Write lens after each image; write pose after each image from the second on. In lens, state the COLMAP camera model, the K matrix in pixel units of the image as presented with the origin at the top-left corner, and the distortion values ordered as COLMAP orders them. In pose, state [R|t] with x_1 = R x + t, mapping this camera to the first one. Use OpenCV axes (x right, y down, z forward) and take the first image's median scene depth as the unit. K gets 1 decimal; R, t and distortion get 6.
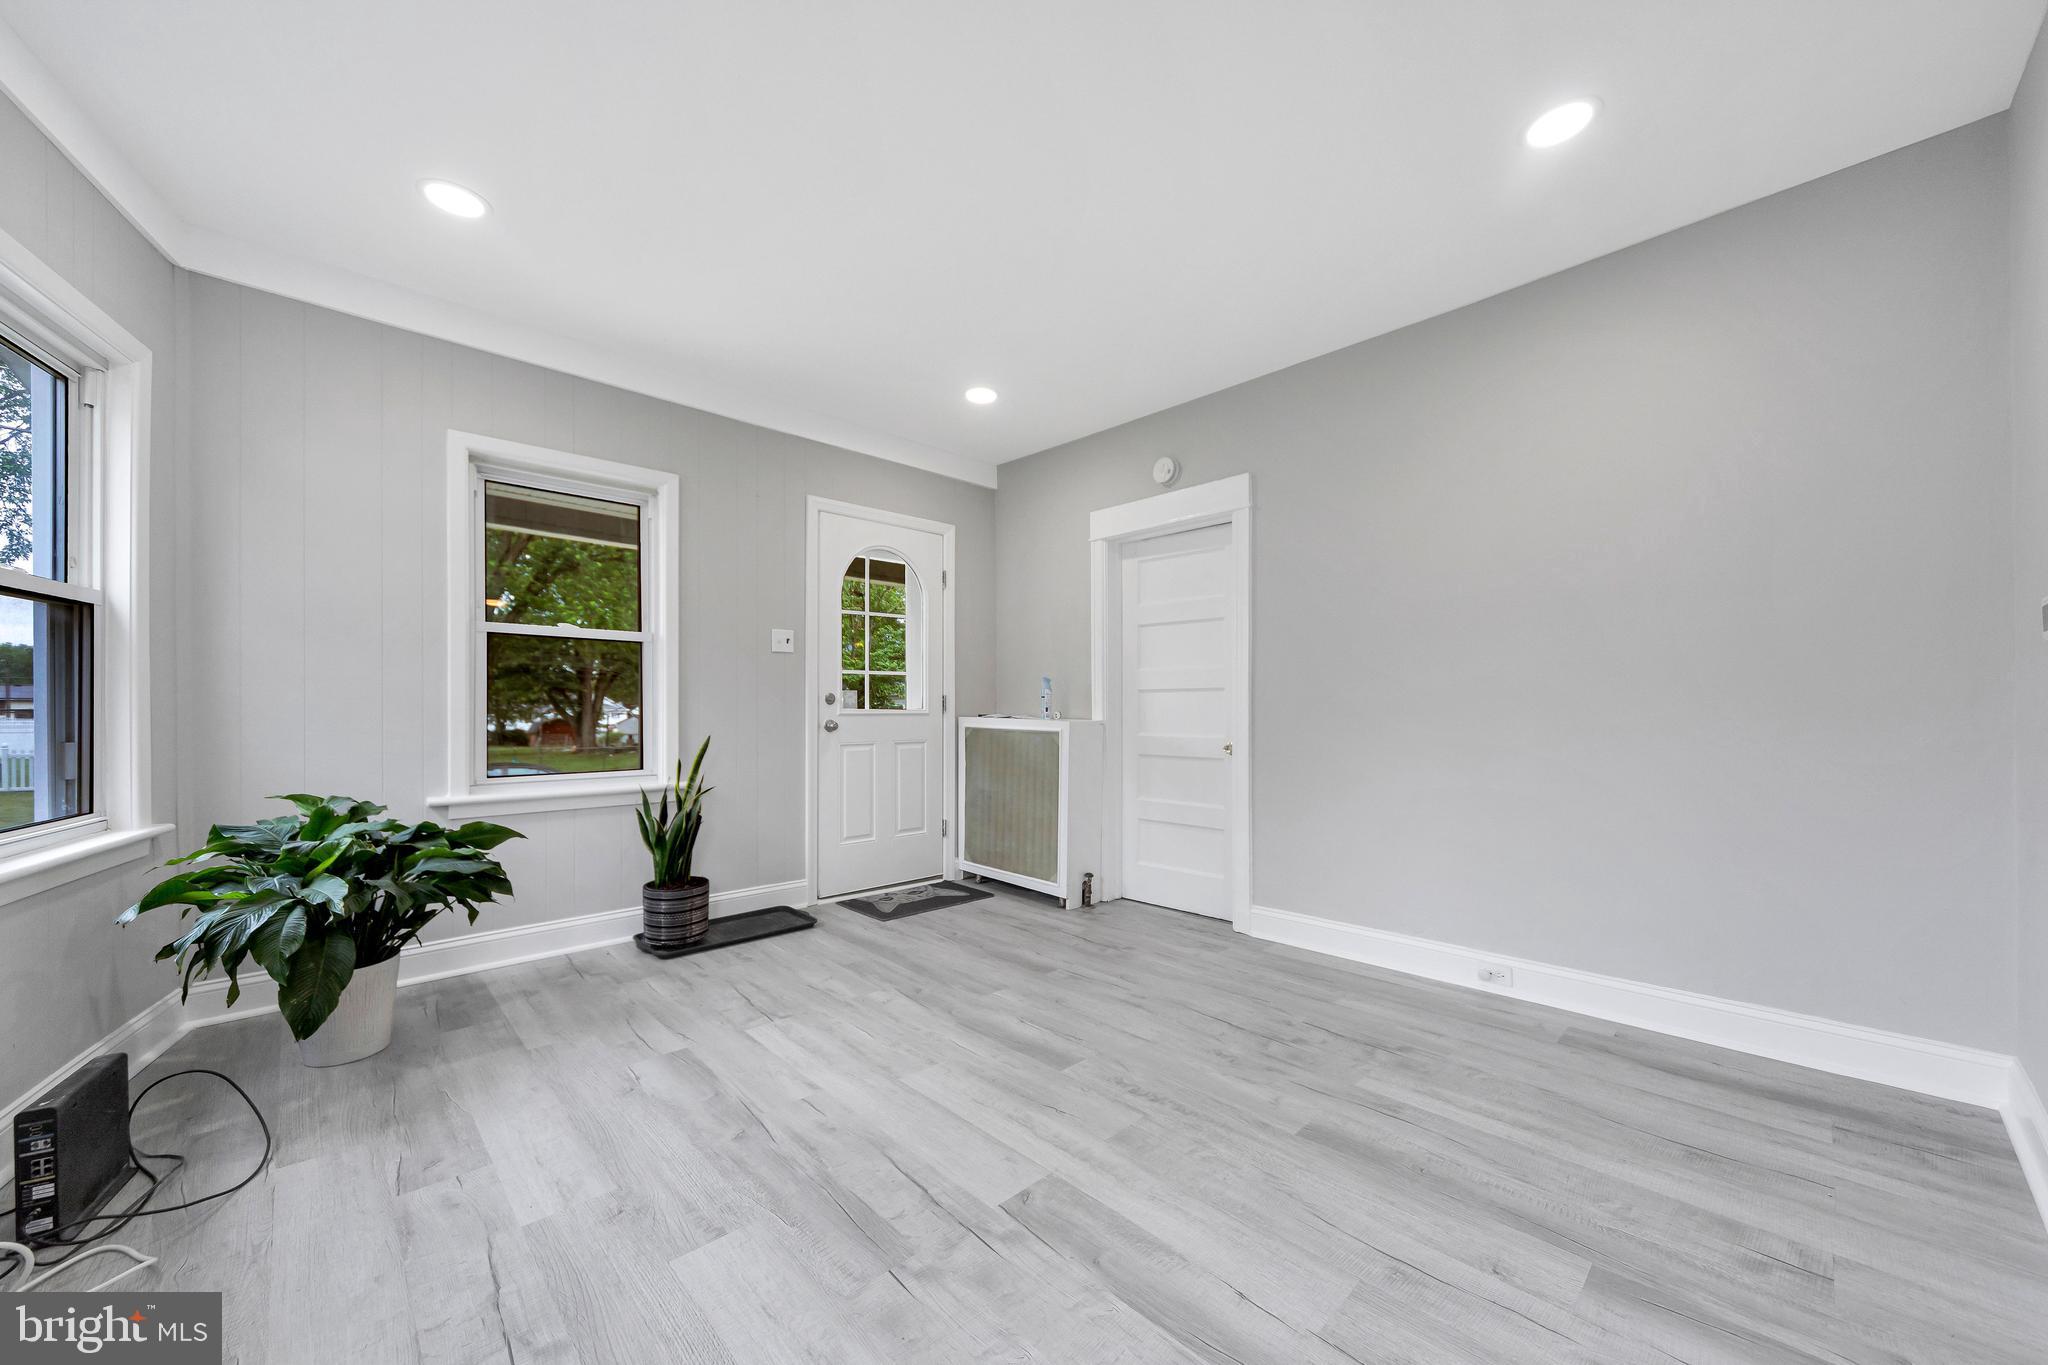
lens RADIAL K [[746.5, 0, 1031.4], [0, 746.5, 703.1], [0, 0, 1]] dist [0.001101, 0.000025]
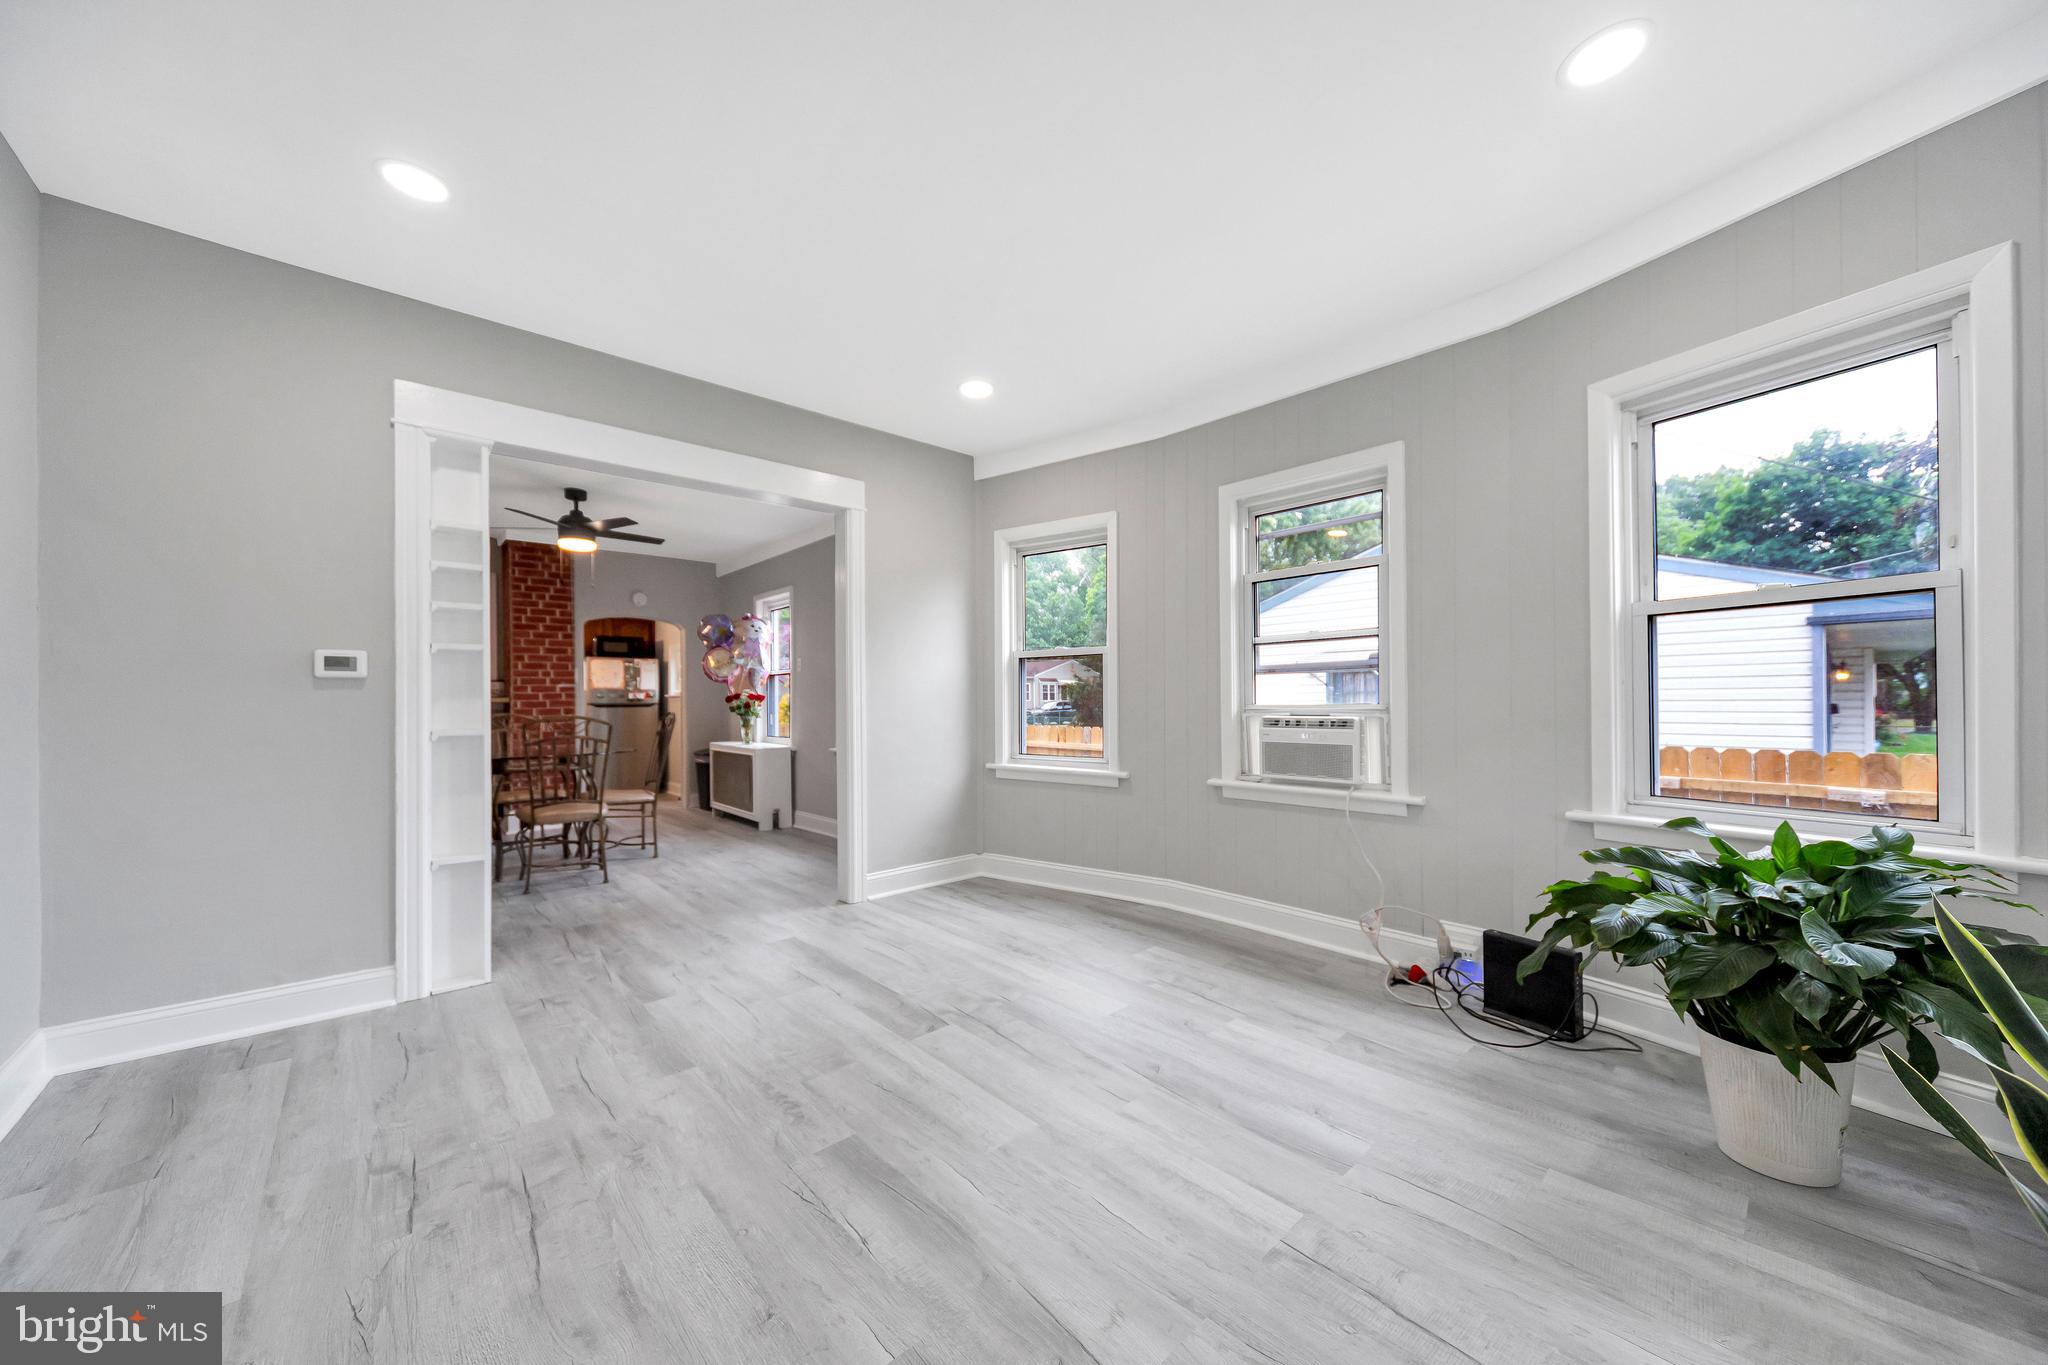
lens RADIAL K [[721.6, 0, 1025.6], [0, 721.6, 701.3], [0, 0, 1]] dist [0.000974, -0.000052]
pose [[-0.999337, 0.009130, 0.035244, -0.145104], [0.008849, 0.999928, -0.008099, -0.000181], [-0.035315, -0.007781, -0.999346, 1.378932]]
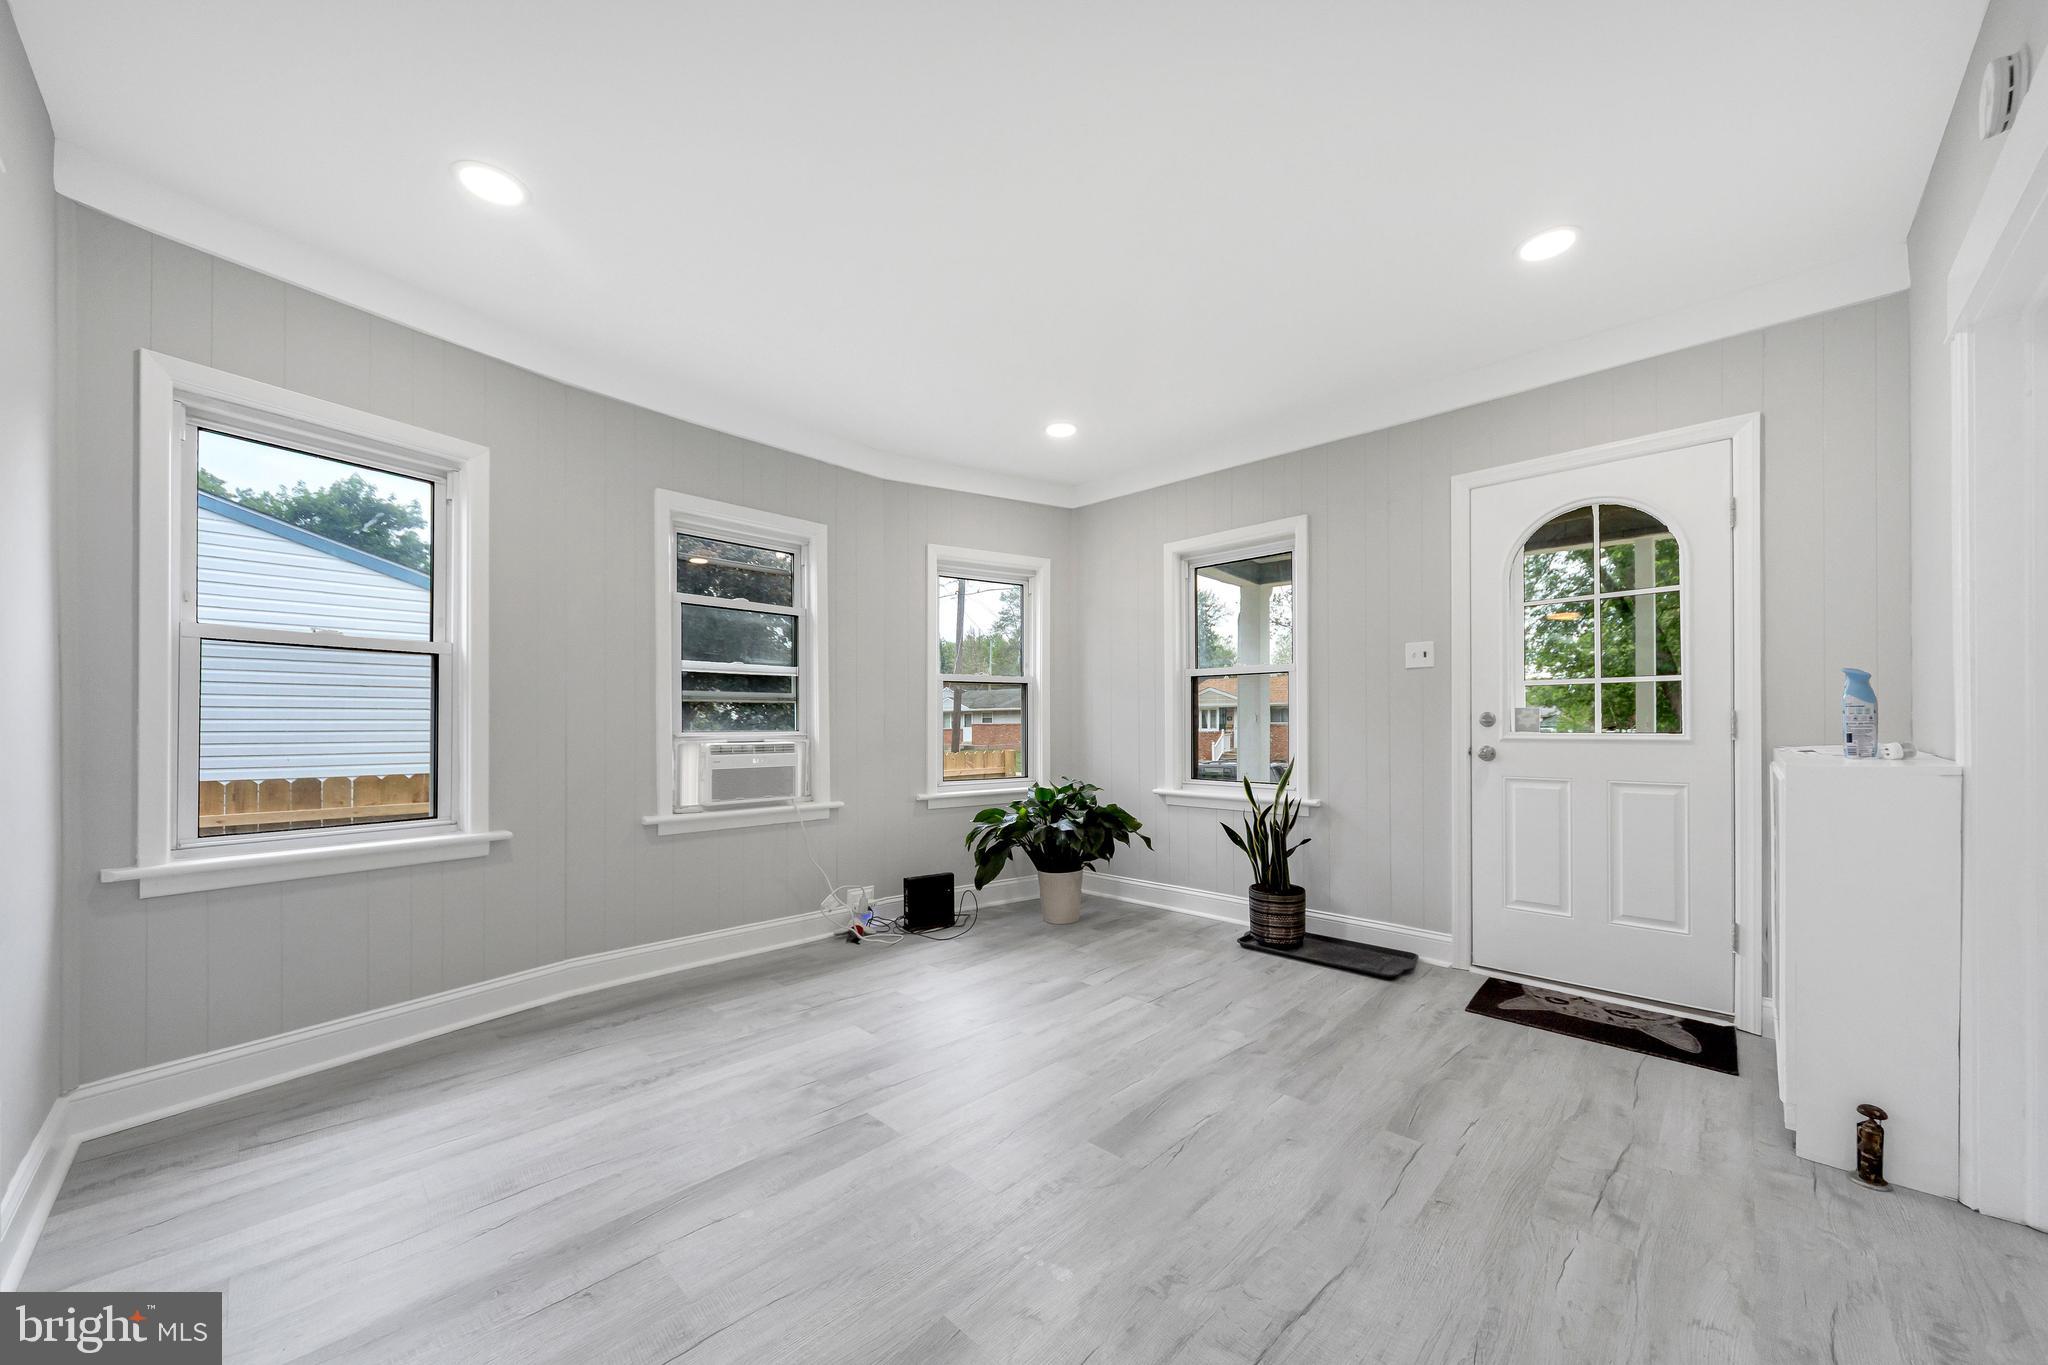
lens RADIAL K [[746.3, 0, 1039.0], [0, 746.3, 722.7], [0, 0, 1]] dist [0.000504, 0.000044]
pose [[0.041714, -0.003030, -0.999125, 0.704856], [0.009859, 0.999948, -0.002621, -0.007069], [0.999081, -0.009741, 0.041742, 0.683939]]
